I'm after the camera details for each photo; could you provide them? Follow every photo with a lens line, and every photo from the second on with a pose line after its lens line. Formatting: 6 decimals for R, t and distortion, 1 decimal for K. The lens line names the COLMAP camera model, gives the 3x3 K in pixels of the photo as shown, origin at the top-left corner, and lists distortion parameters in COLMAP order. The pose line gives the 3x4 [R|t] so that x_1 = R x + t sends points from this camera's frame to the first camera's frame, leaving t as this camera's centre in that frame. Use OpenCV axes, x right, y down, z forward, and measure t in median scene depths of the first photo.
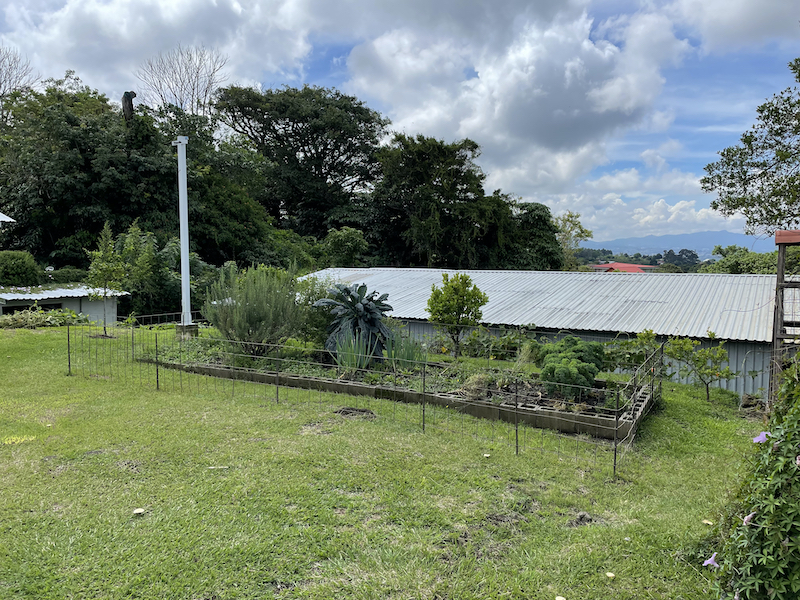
lens RADIAL K [[591.7, 0, 402.8], [0, 591.7, 304.7], [0, 0, 1]] dist [0.036047, -0.055089]
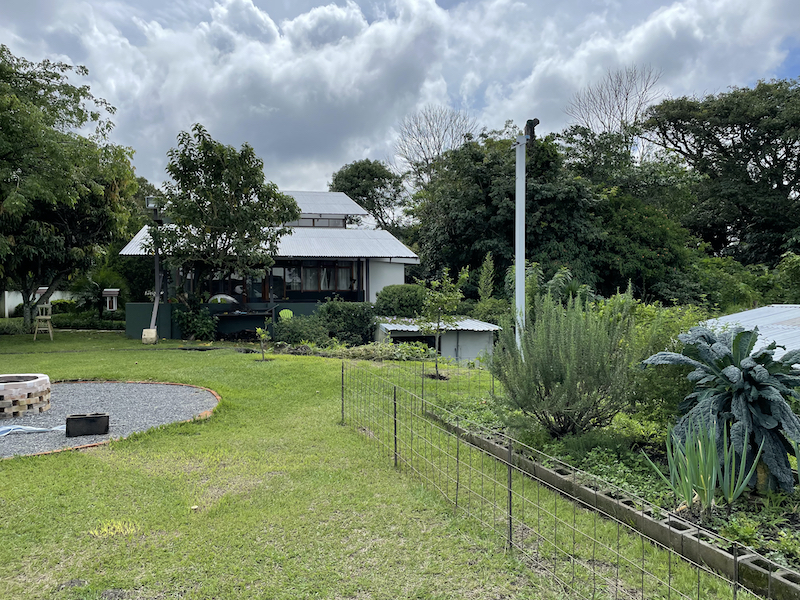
lens RADIAL K [[591.7, 0, 391.9], [0, 591.7, 304.0], [0, 0, 1]] dist [0.036047, -0.055089]
pose [[0.742649, 0.010183, -0.669603, 0.016378], [-0.052088, 0.997734, -0.042597, -0.006019], [0.667652, 0.066513, 0.741496, 0.134752]]
